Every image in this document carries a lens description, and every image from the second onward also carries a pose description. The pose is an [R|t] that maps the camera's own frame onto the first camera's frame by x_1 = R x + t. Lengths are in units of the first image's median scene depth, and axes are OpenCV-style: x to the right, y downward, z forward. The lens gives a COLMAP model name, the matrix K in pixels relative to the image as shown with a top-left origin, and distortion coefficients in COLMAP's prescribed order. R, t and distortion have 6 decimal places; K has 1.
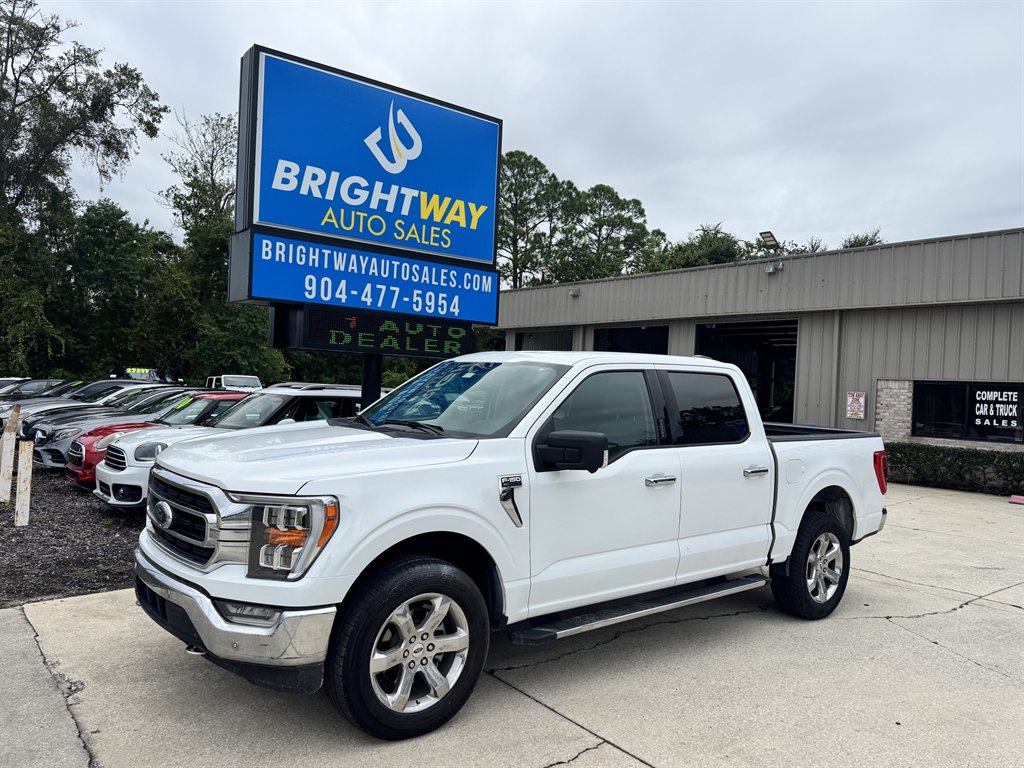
lens RADIAL K [[771.4, 0, 508.1], [0, 771.4, 393.7], [0, 0, 1]] dist [0.077009, -0.099218]
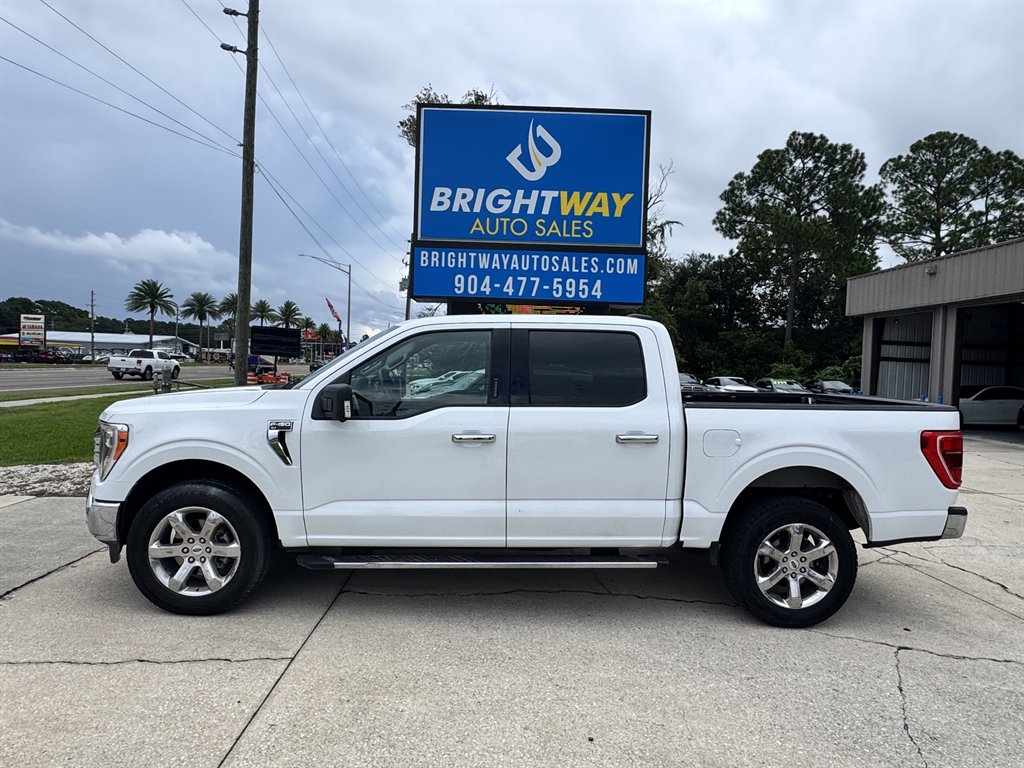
lens RADIAL K [[648.2, 0, 509.6], [0, 648.2, 390.5], [0, 0, 1]] dist [-0.012160, 0.007802]
pose [[0.793147, 0.003635, -0.609020, 0.448423], [-0.000868, 0.999988, 0.004838, 0.028855], [0.609030, -0.003309, 0.793140, 0.221928]]
